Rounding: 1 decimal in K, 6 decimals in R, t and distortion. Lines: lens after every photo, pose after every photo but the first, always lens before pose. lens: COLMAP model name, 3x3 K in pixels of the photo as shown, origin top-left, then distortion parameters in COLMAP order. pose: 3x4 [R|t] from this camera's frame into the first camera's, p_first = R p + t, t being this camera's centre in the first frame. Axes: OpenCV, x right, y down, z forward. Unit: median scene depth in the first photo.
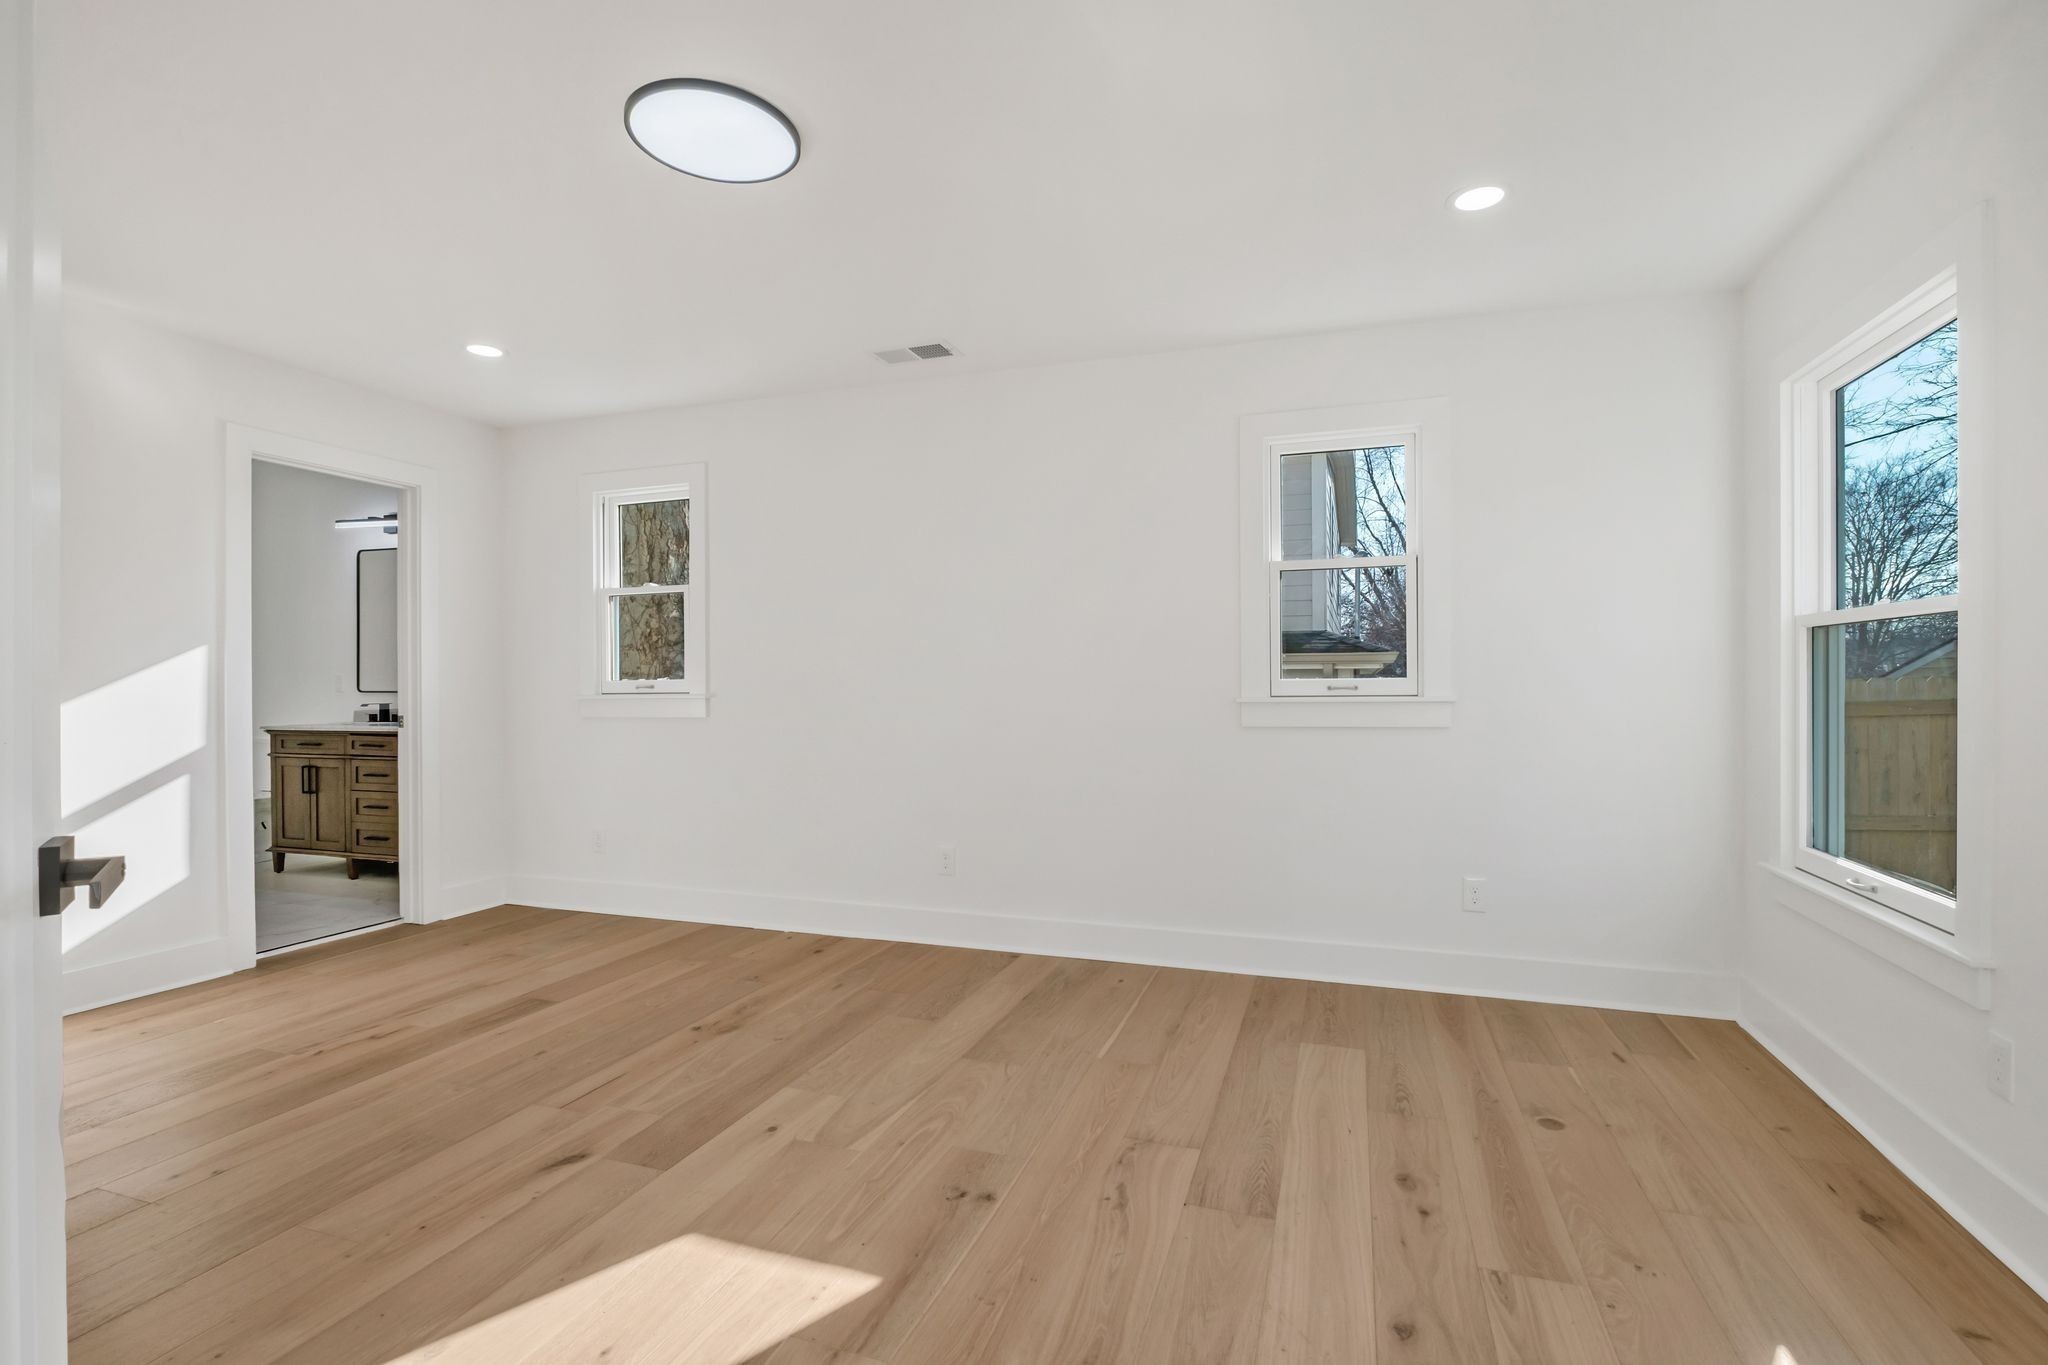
lens RADIAL K [[892.1, 0, 1024.0], [0, 892.1, 682.5], [0, 0, 1]] dist [-0.000720, -0.000081]
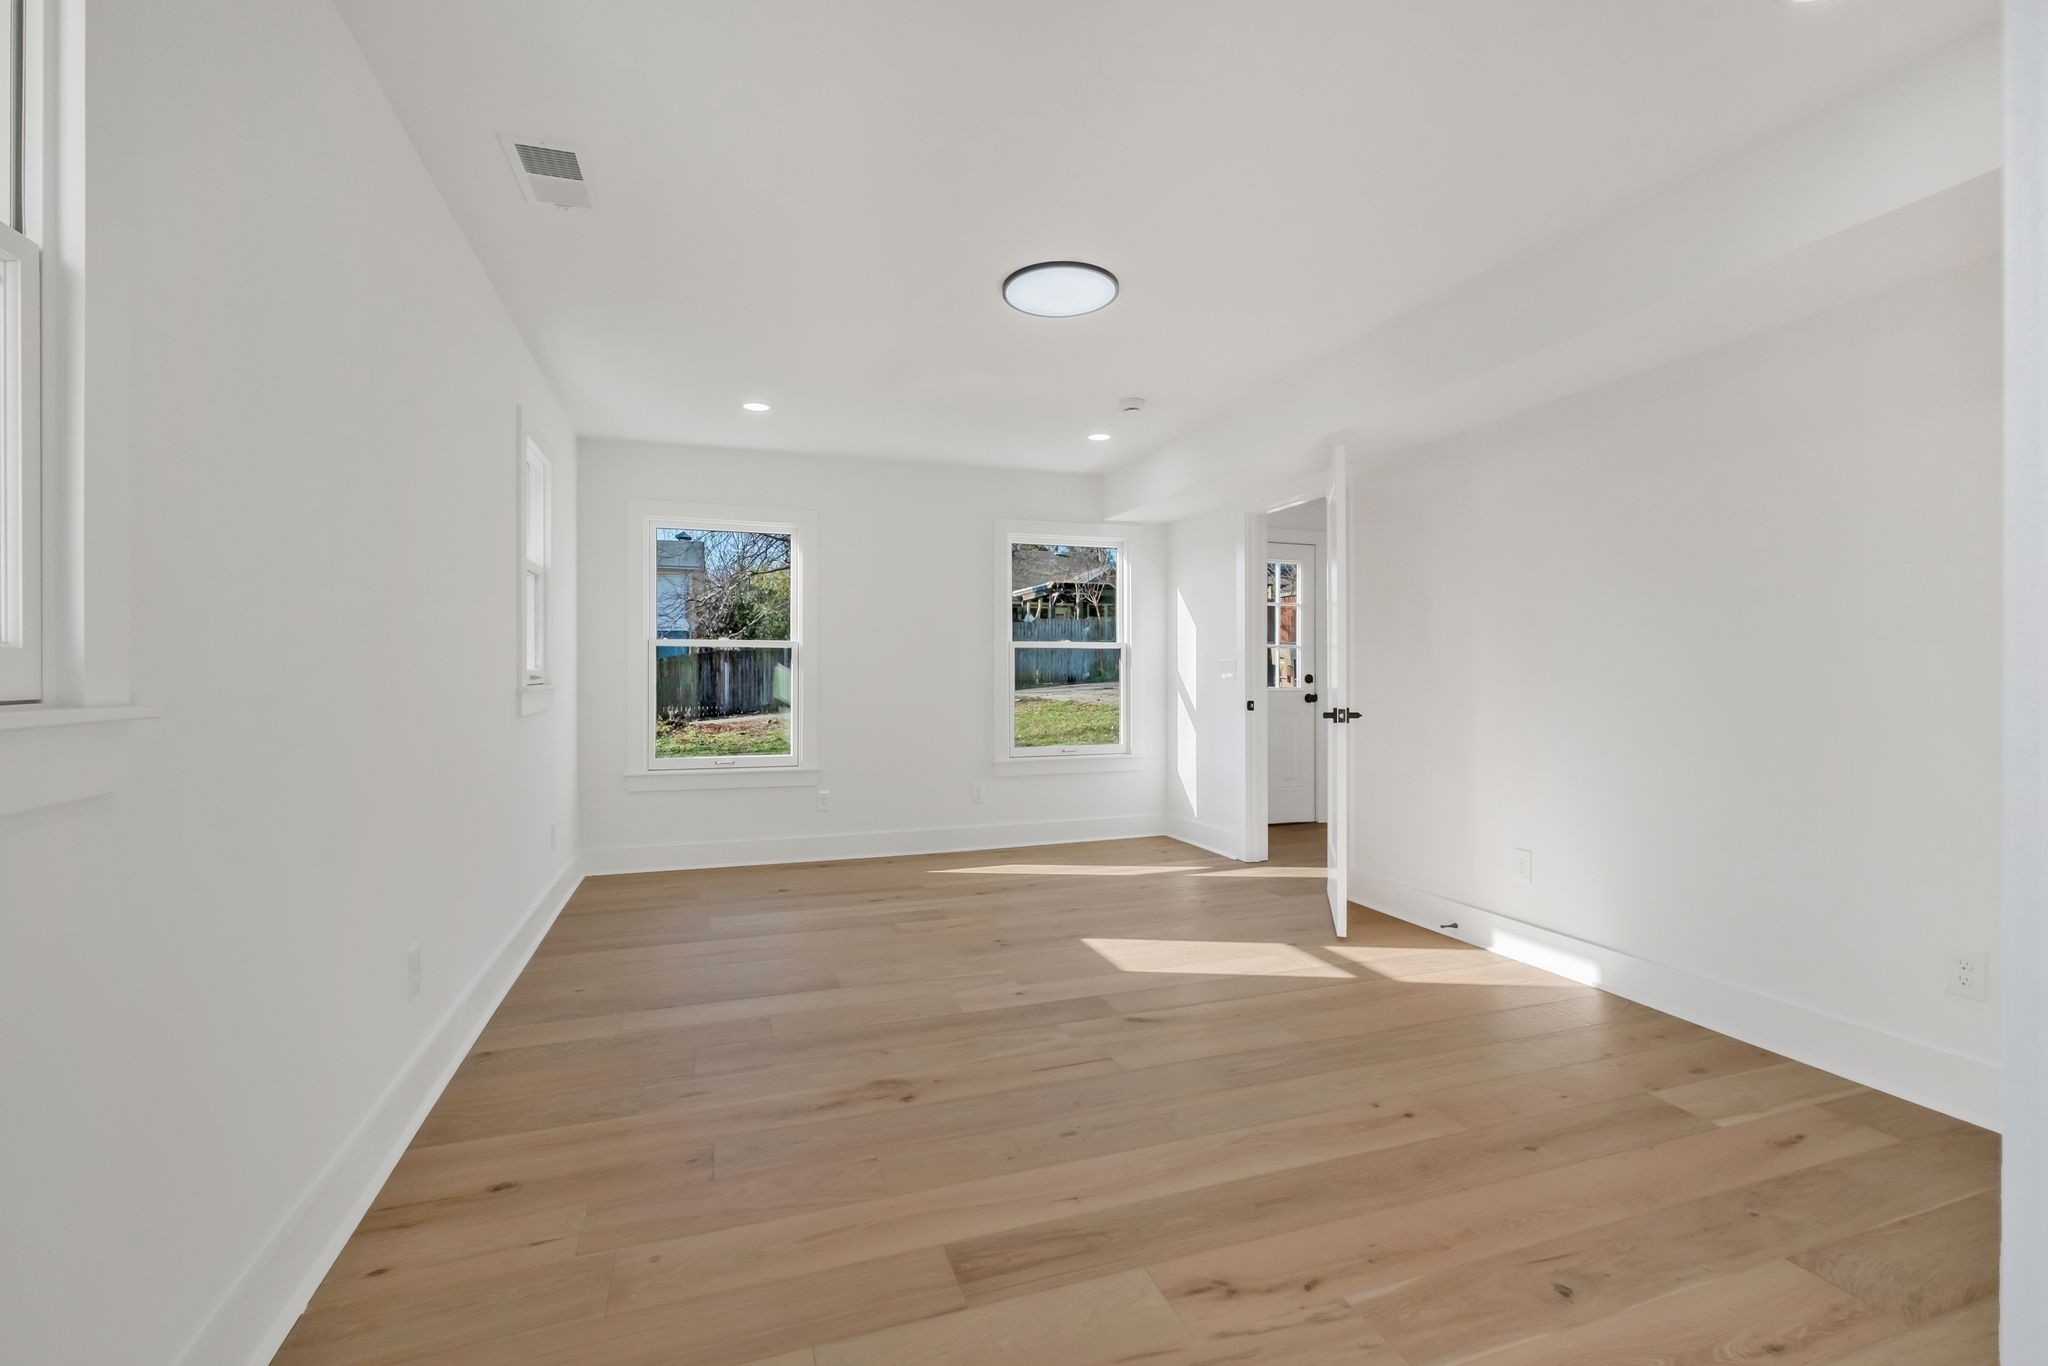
lens RADIAL K [[892.1, 0, 1024.0], [0, 892.1, 683.0], [0, 0, 1]] dist [-0.000720, -0.000081]
pose [[-0.592374, -0.000651, 0.805663, -1.027308], [0.002431, 0.999994, 0.002595, 0.017806], [-0.805660, 0.003496, -0.592369, 1.335936]]
